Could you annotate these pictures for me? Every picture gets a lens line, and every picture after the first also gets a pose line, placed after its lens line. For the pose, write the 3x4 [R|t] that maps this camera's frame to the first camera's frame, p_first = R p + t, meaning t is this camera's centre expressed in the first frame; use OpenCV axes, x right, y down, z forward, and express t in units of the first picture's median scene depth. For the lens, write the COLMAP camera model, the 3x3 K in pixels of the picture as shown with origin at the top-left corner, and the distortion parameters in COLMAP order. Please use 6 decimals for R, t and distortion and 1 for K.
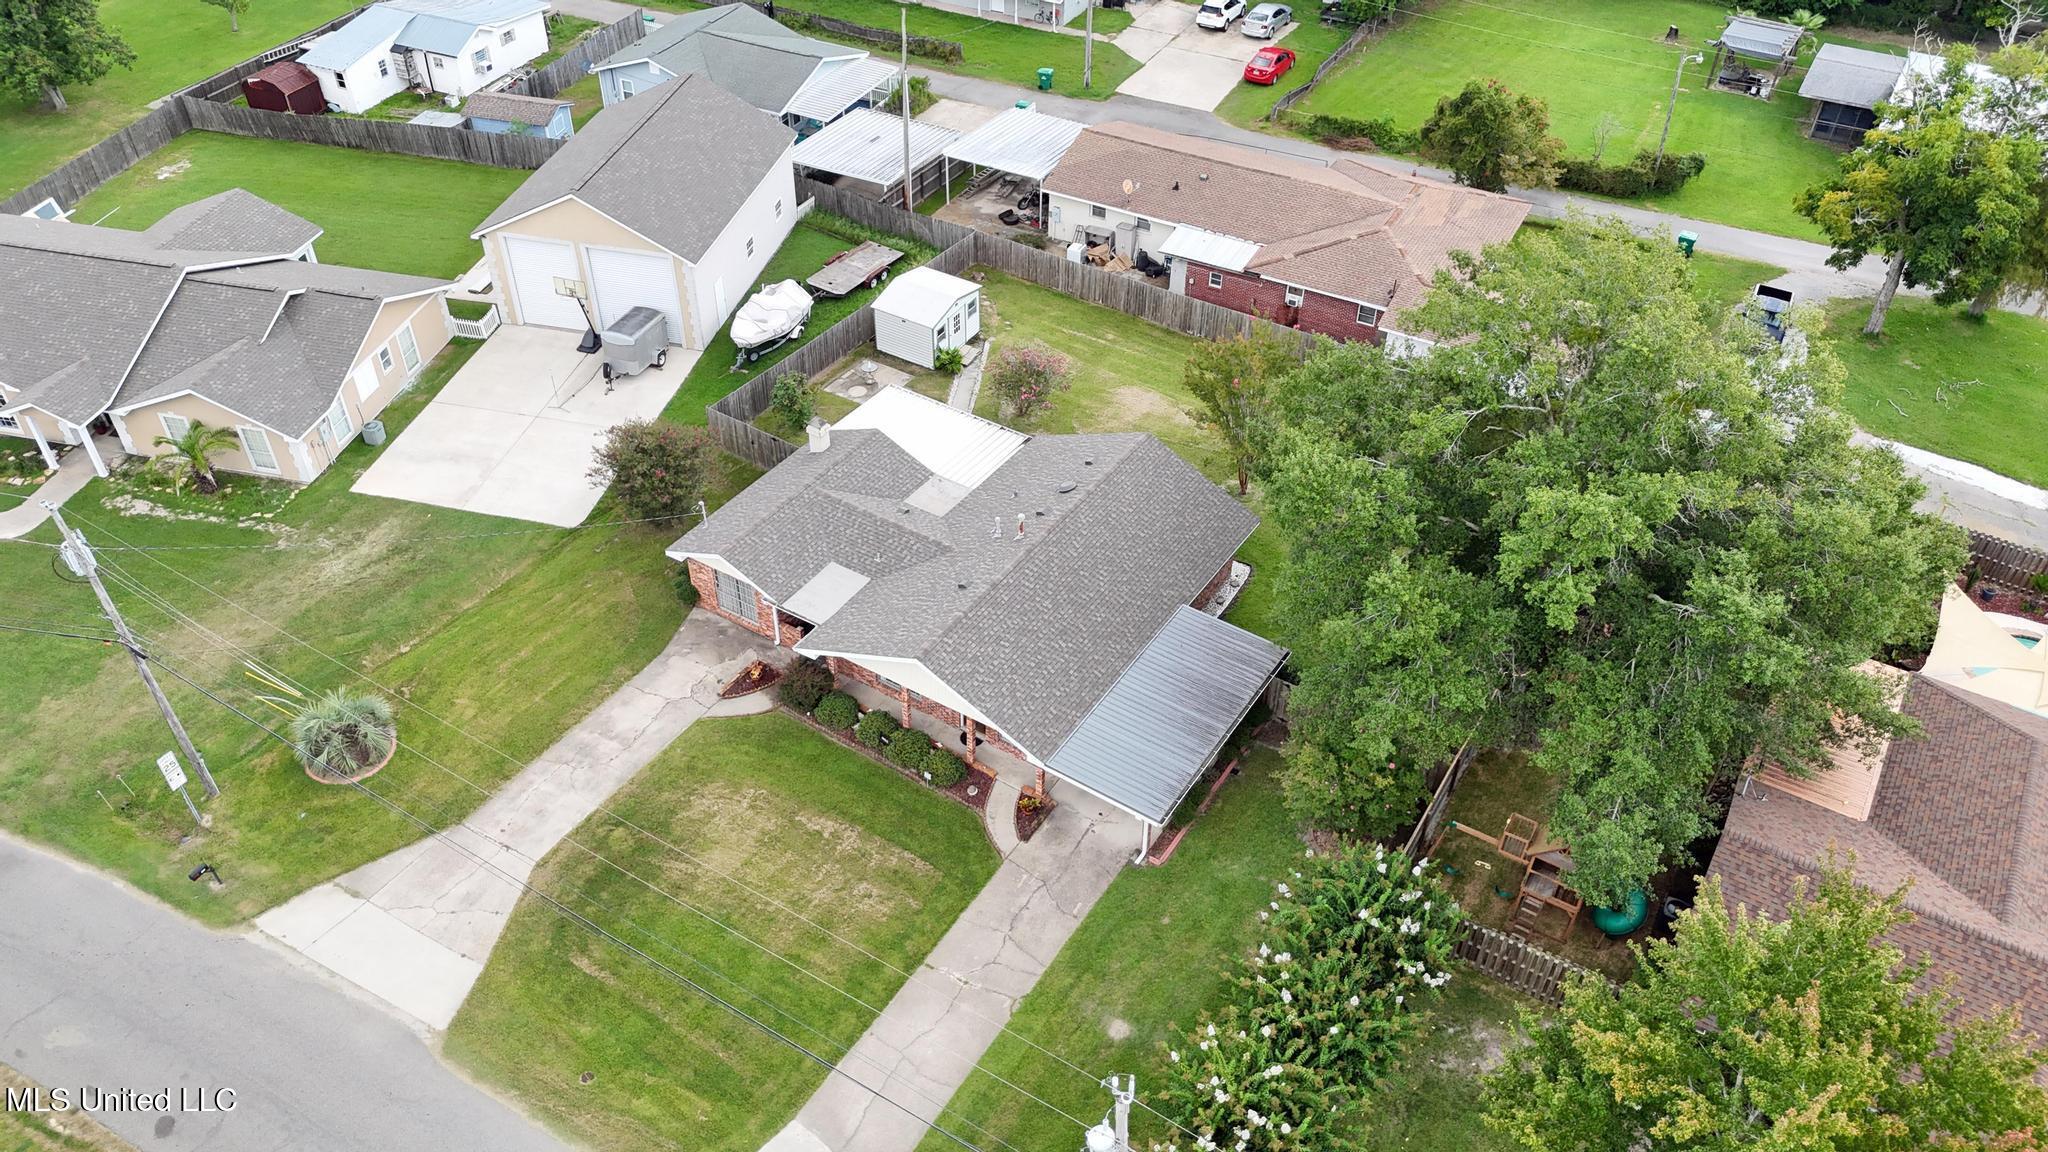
lens RADIAL K [[1506.7, 0, 1024.0], [0, 1506.7, 576.0], [0, 0, 1]] dist [0.075608, -0.072738]
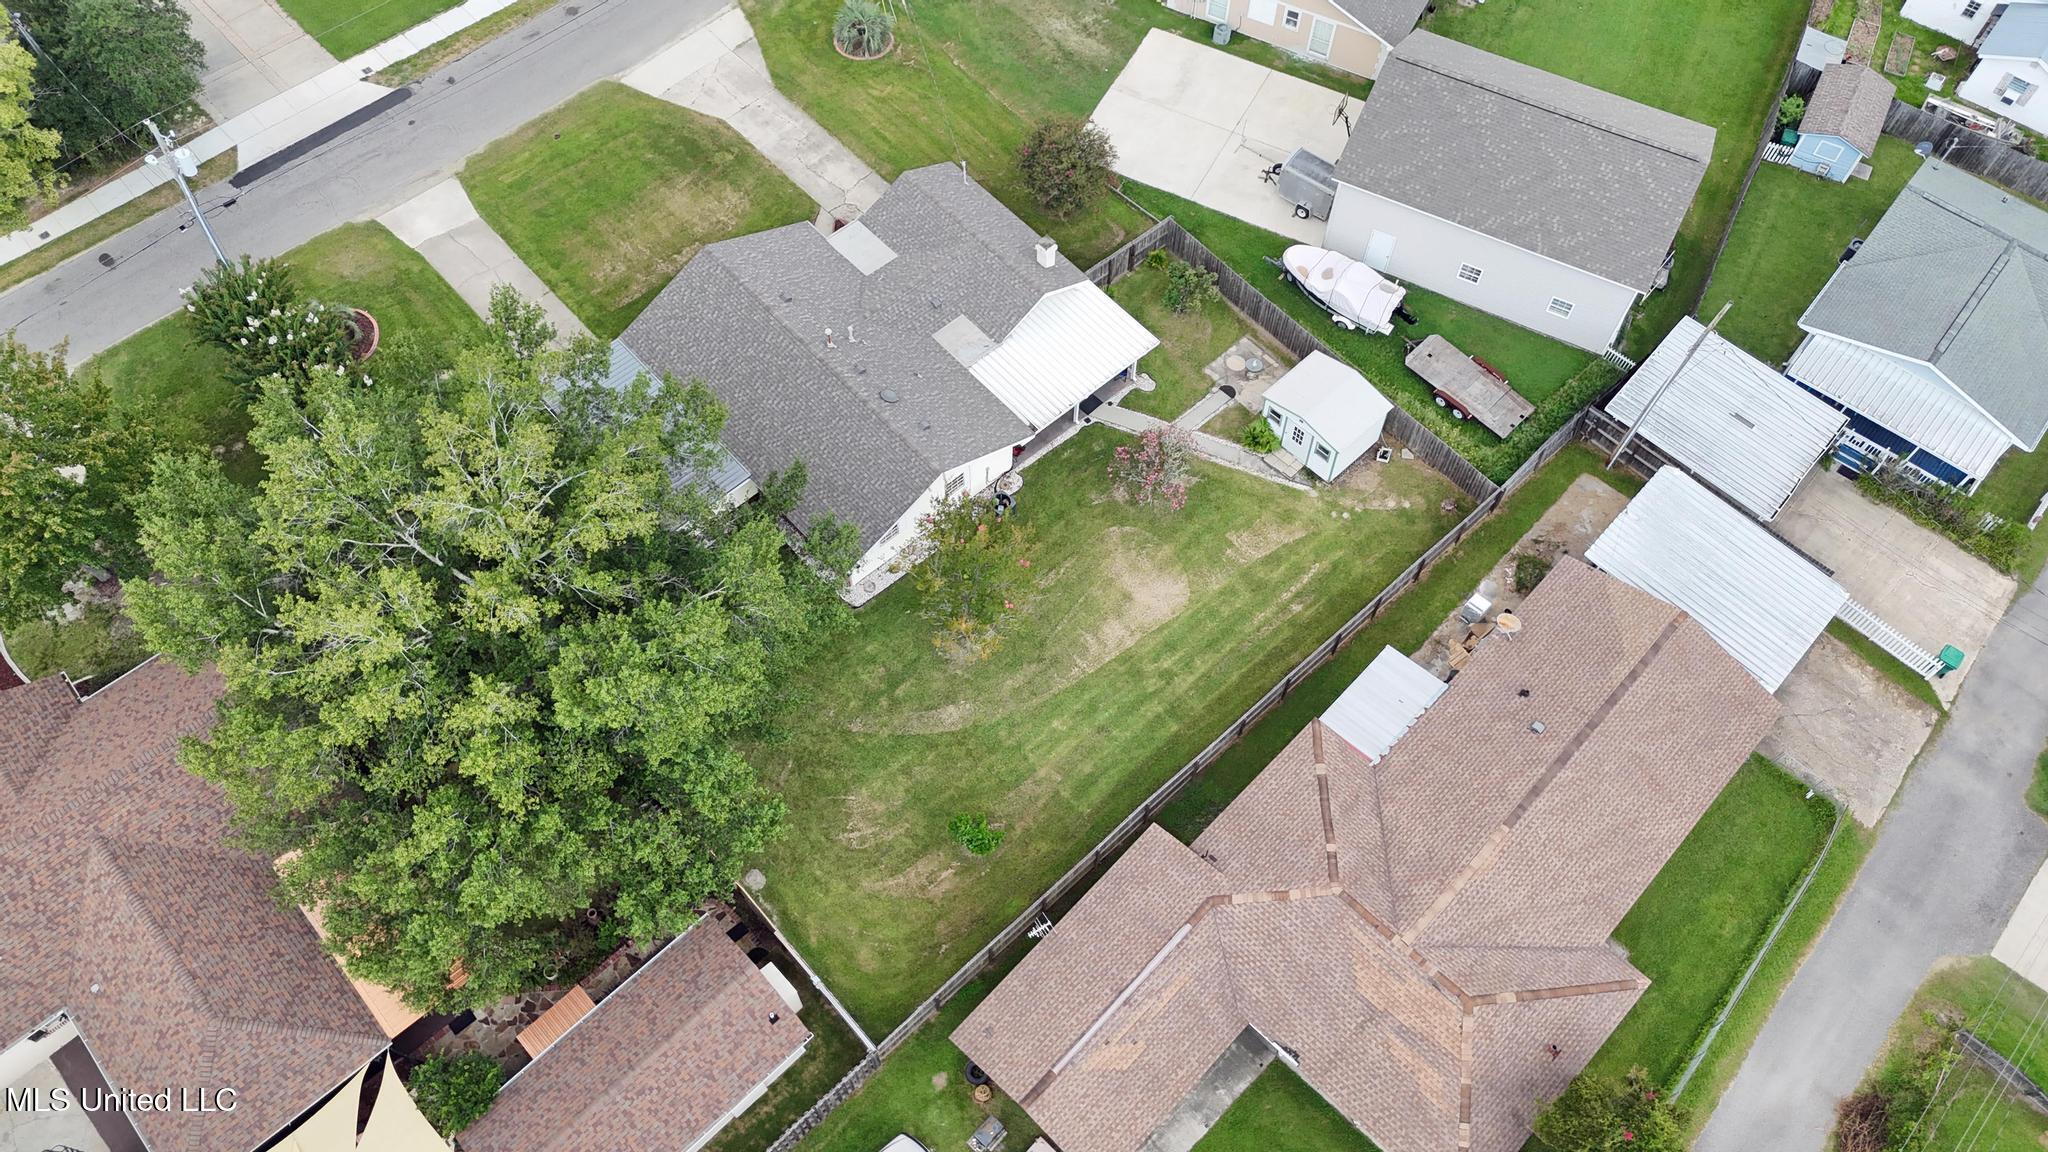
lens RADIAL K [[1506.7, 0, 1024.0], [0, 1506.7, 576.0], [0, 0, 1]] dist [0.075608, -0.072738]
pose [[-0.262394, 0.823438, -0.503089, 0.588861], [-0.637097, 0.243739, 0.731231, -0.792592], [0.724746, 0.512388, 0.460654, 0.570539]]
